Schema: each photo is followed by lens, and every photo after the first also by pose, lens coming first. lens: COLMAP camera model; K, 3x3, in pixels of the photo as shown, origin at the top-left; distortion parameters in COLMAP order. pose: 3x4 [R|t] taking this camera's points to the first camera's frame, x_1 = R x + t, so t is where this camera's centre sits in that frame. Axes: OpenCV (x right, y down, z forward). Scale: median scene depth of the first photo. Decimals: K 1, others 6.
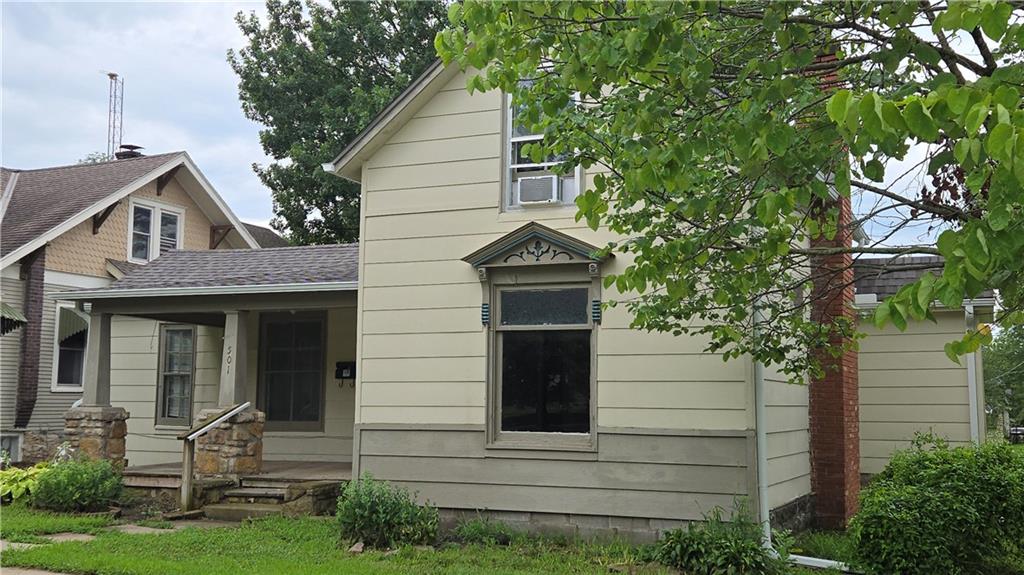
lens RADIAL K [[879.3, 0, 558.0], [0, 879.3, 299.8], [0, 0, 1]] dist [0.062123, -0.009666]
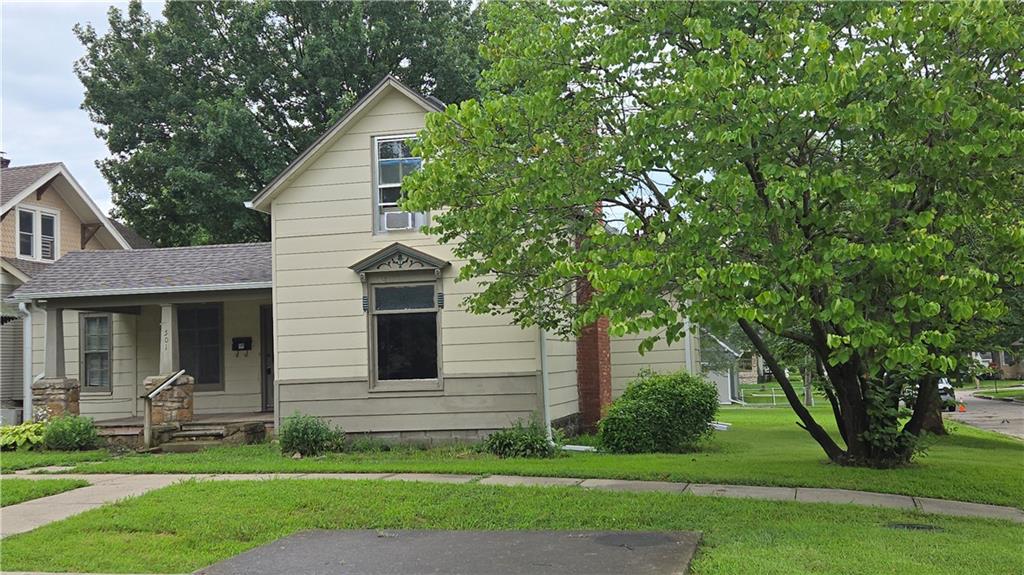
lens RADIAL K [[788.0, 0, 512.0], [0, 788.0, 287.5], [0, 0, 1]] dist [0.024667, 0.003405]
pose [[0.982917, -0.028260, 0.181865, -0.074976], [0.023886, 0.999371, 0.026195, -0.037699], [-0.182491, -0.021403, 0.982975, -0.346803]]
